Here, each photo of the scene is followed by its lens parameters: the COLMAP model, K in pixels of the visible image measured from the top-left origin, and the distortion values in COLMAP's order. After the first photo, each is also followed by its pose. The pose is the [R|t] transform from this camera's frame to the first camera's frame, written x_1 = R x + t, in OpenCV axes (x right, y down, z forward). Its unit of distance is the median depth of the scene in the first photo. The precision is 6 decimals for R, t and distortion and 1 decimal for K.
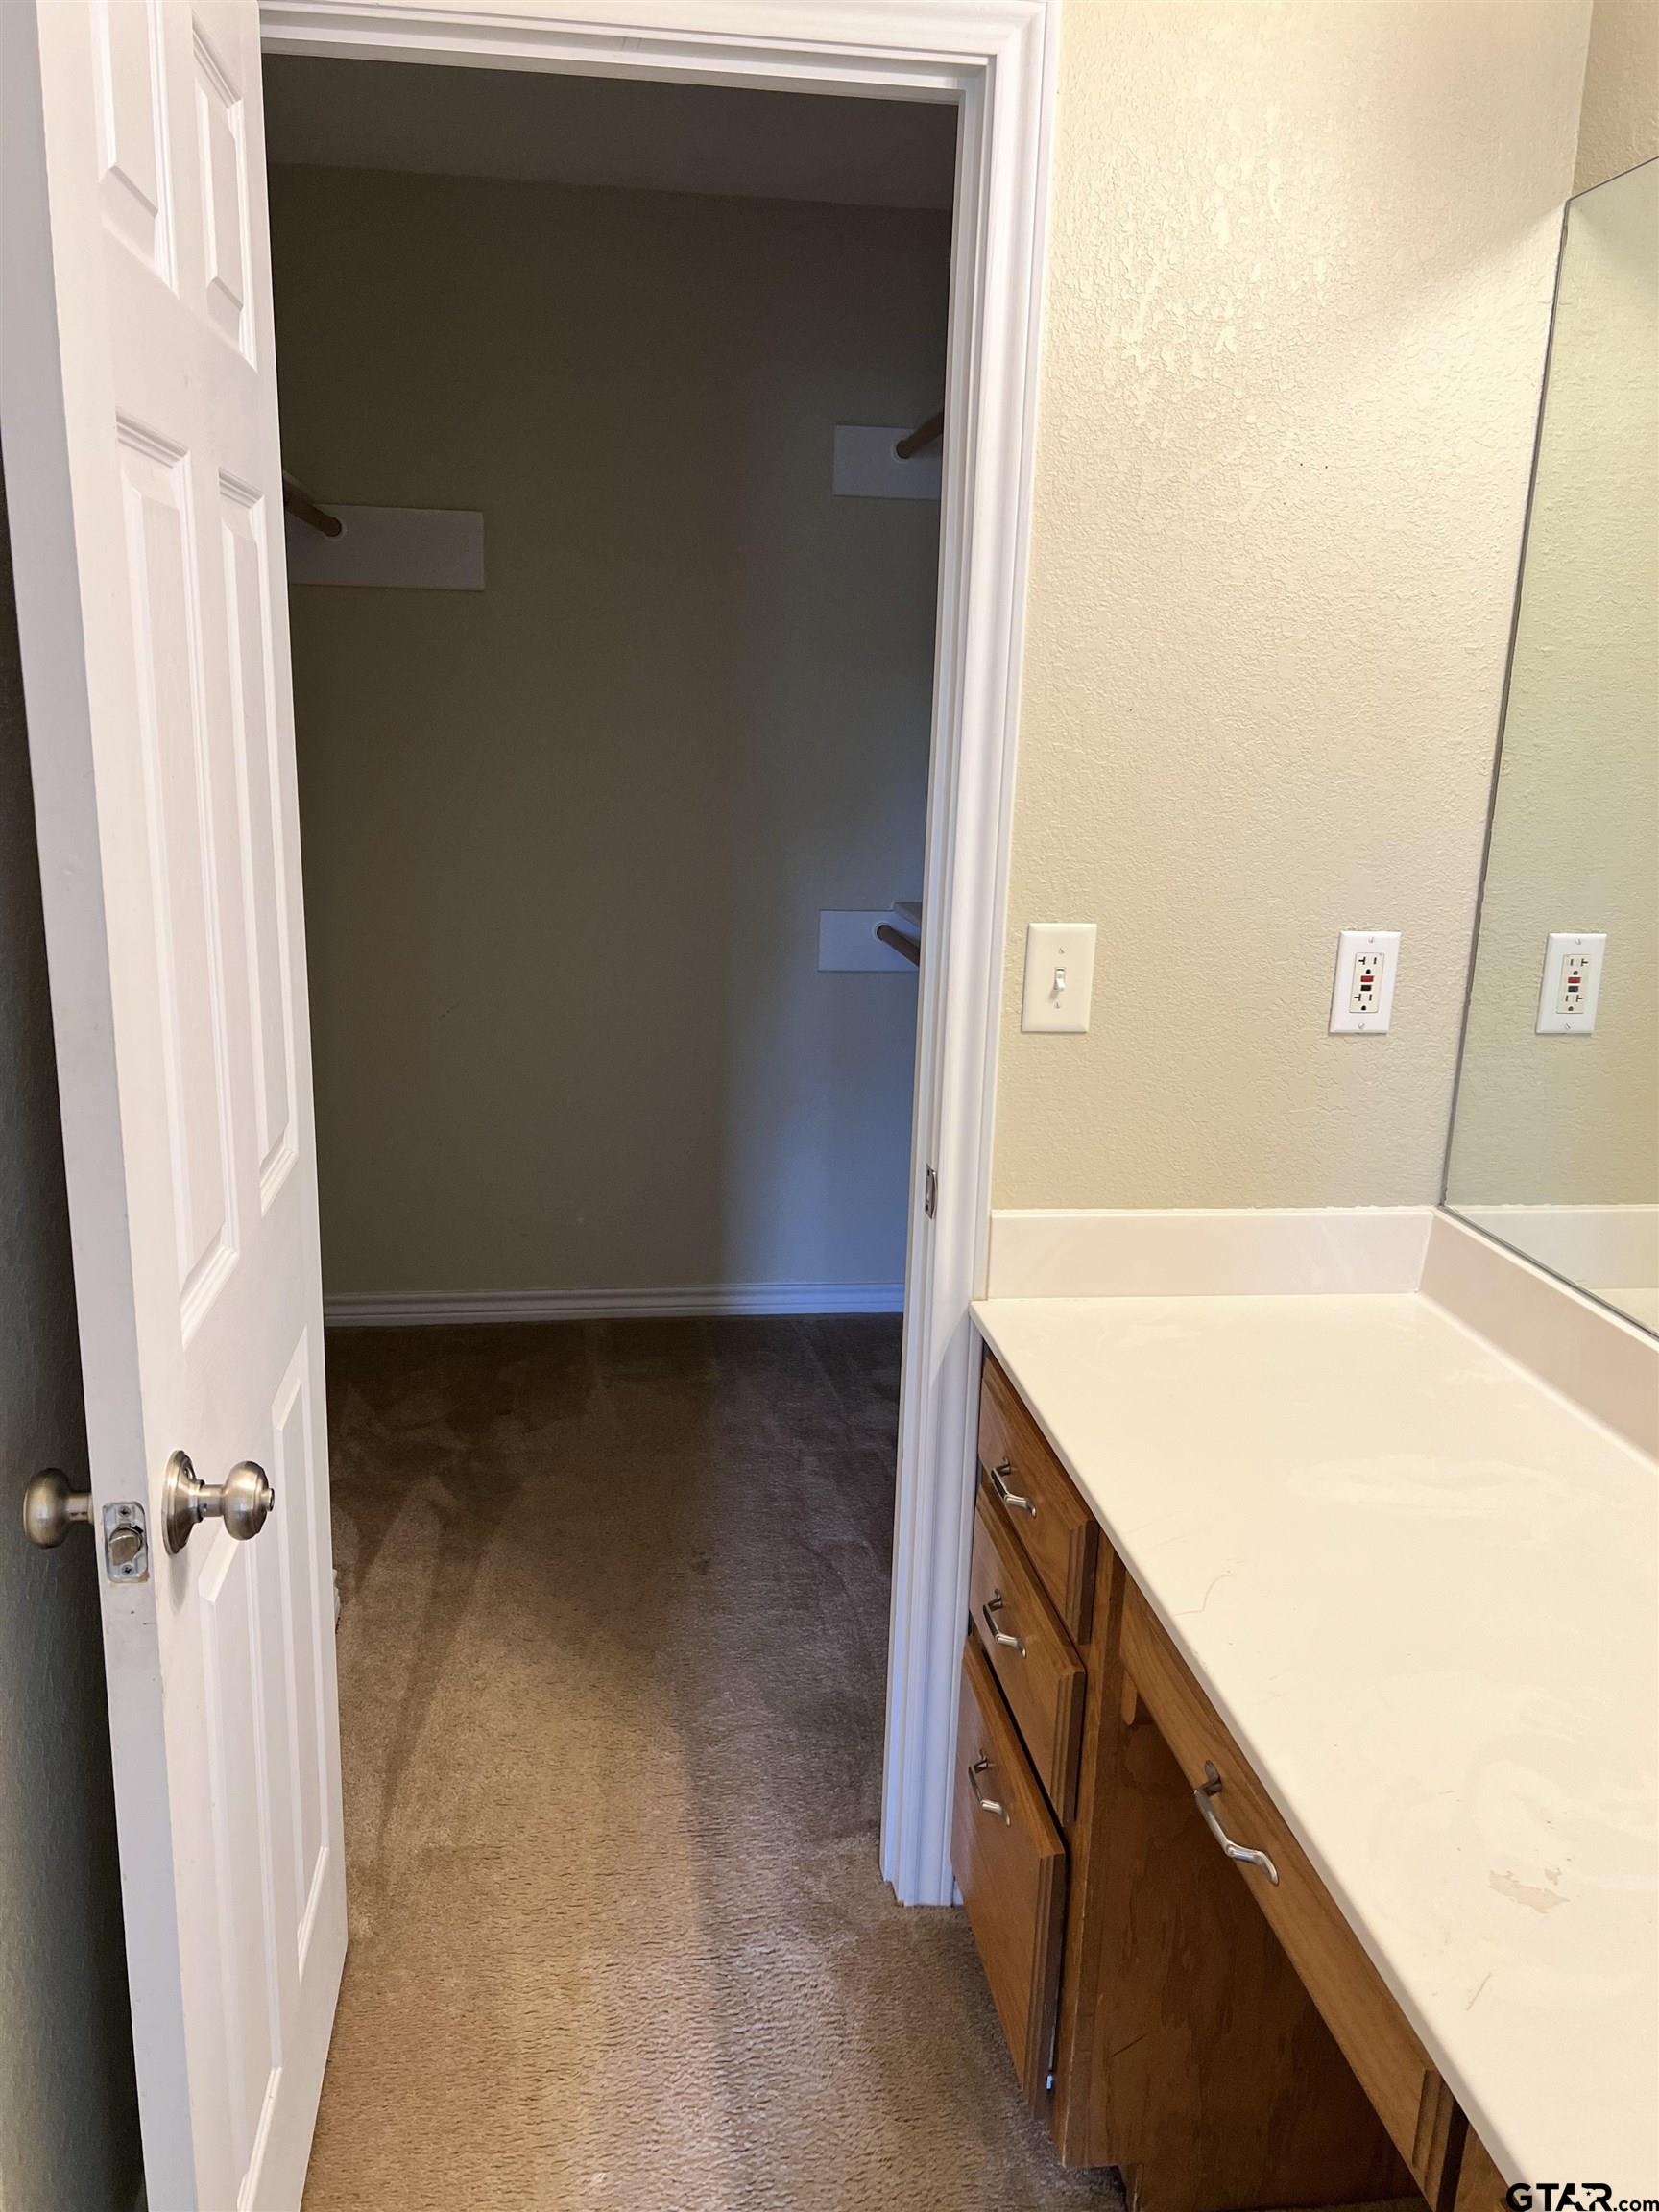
lens RADIAL K [[1661.3, 0, 813.8], [0, 1661.3, 1111.0], [0, 0, 1]] dist [0.042415, -0.053958]
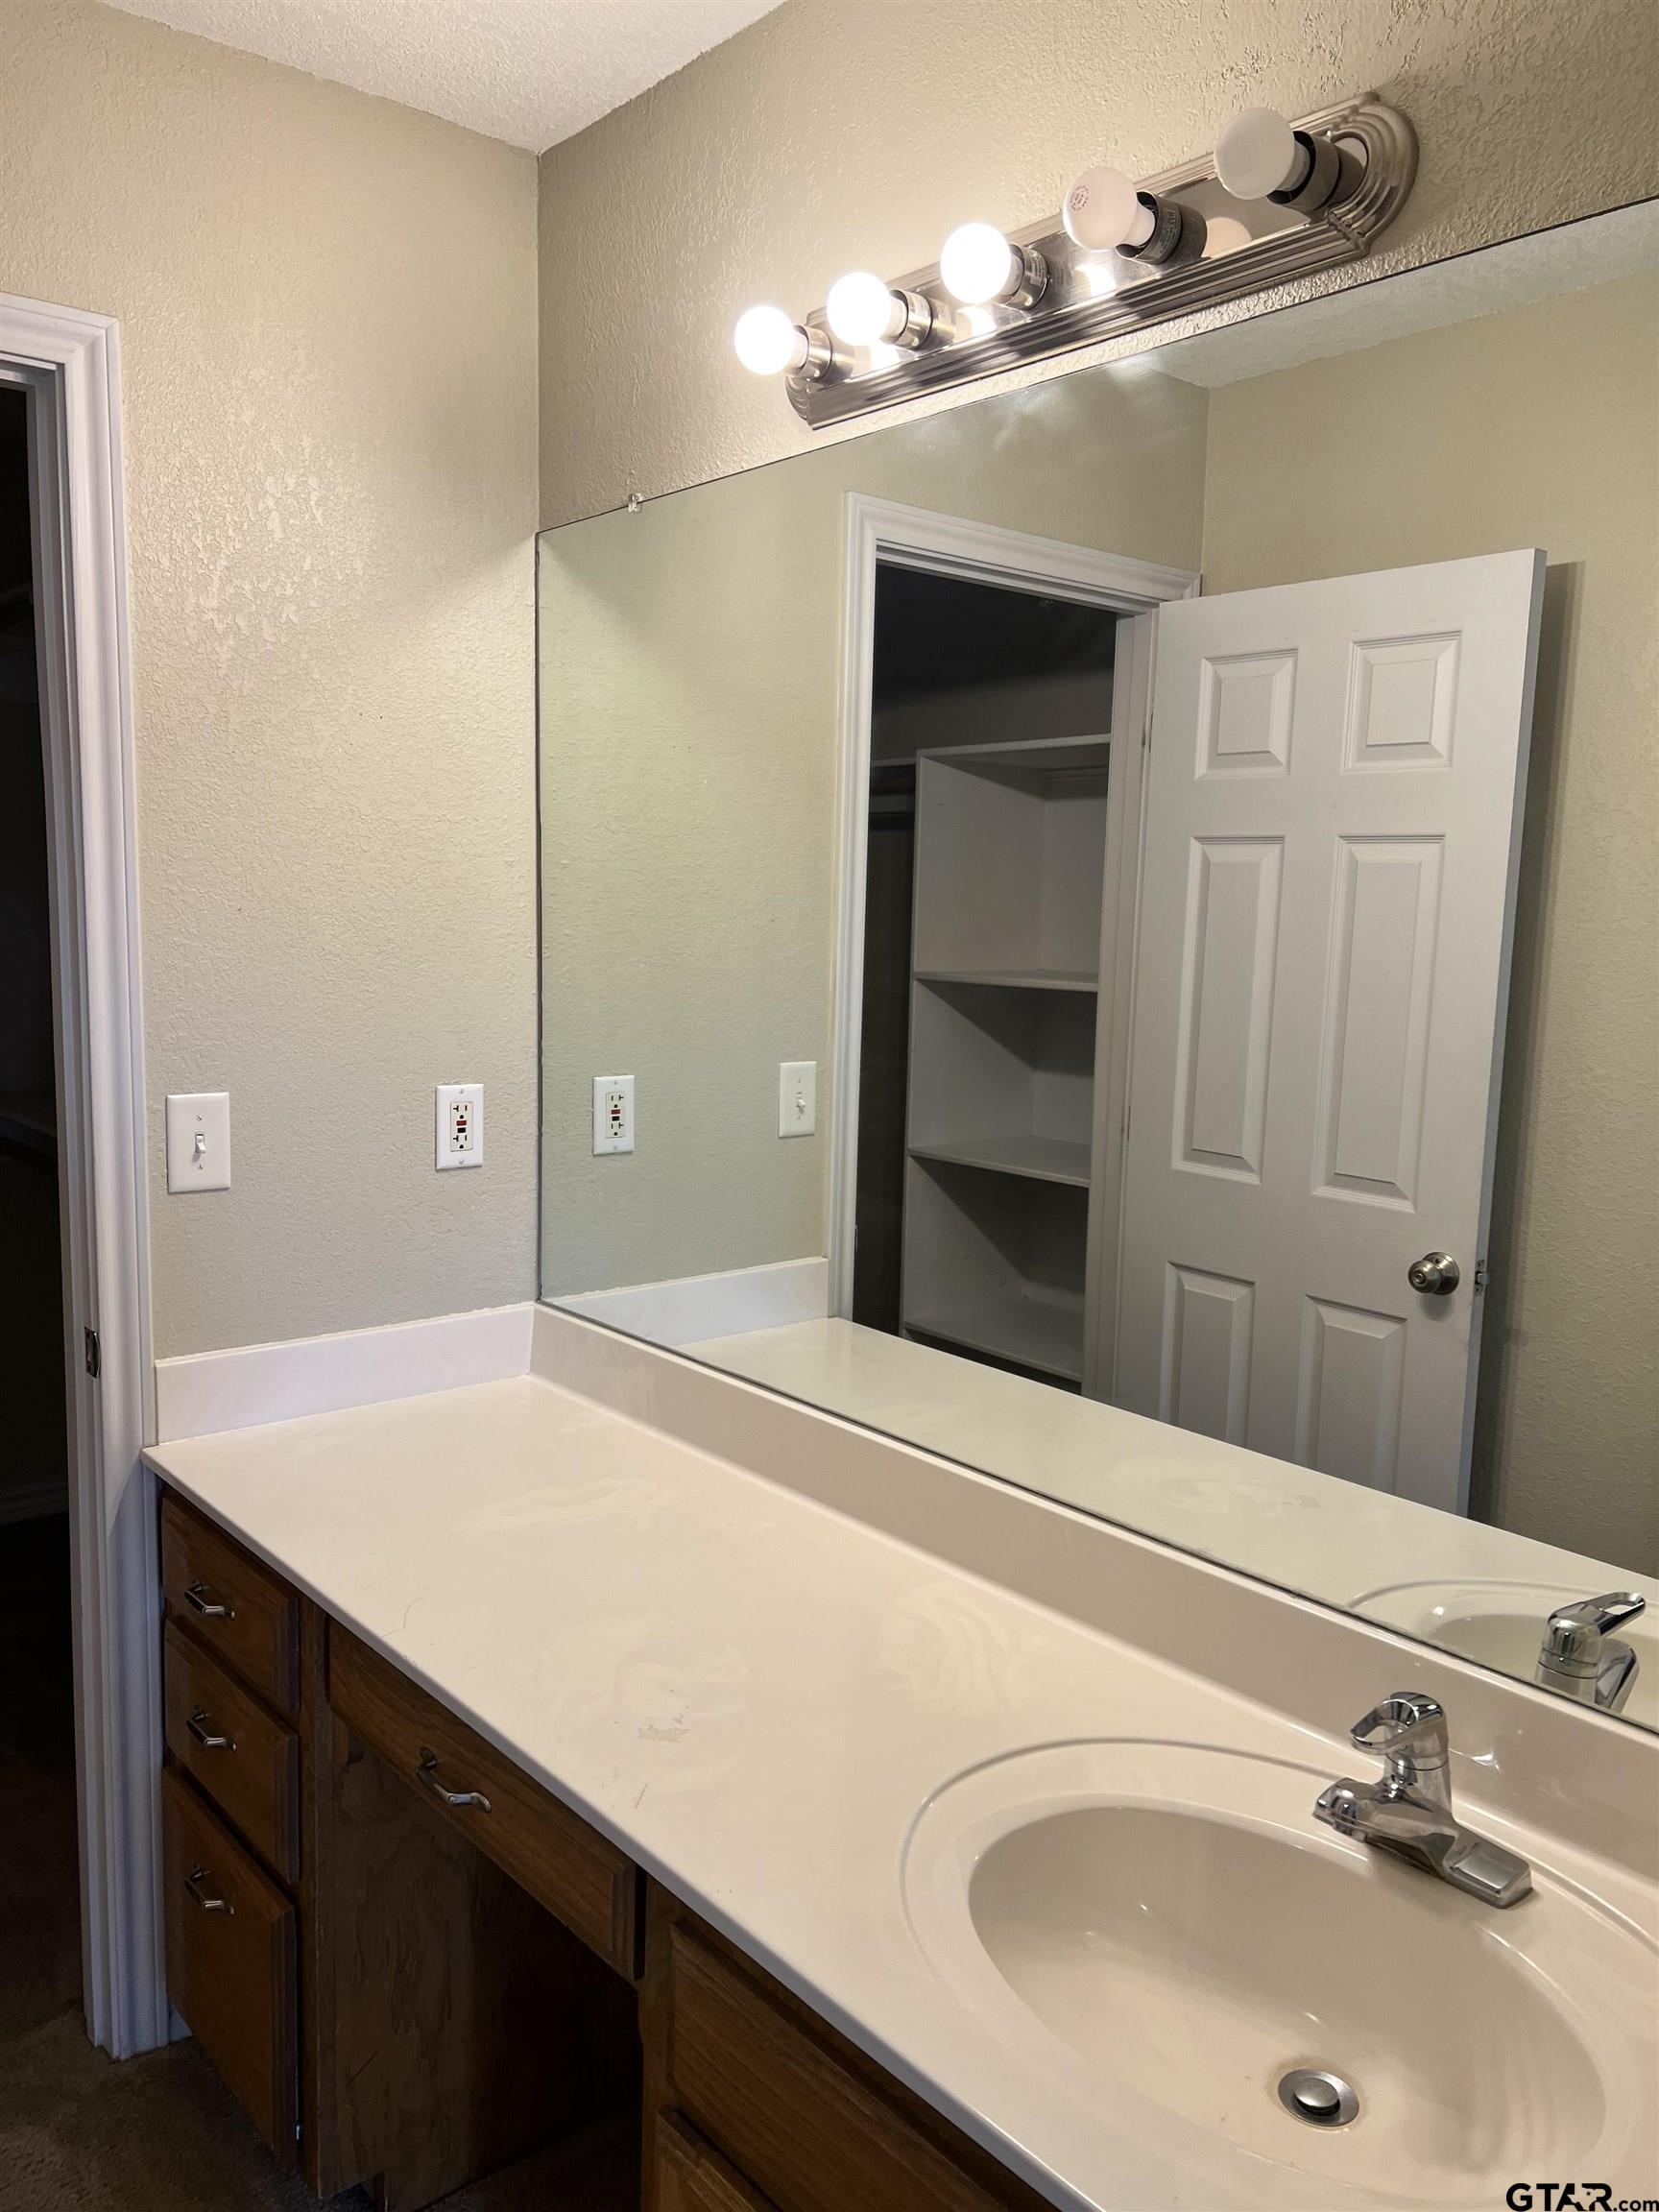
lens RADIAL K [[1661.3, 0, 813.8], [0, 1661.3, 1111.0], [0, 0, 1]] dist [0.042415, -0.053958]
pose [[0.851438, -0.075212, 0.519034, -0.083414], [0.133642, 0.988108, -0.076046, 0.040706], [-0.507142, 0.134113, 0.851364, -0.175379]]
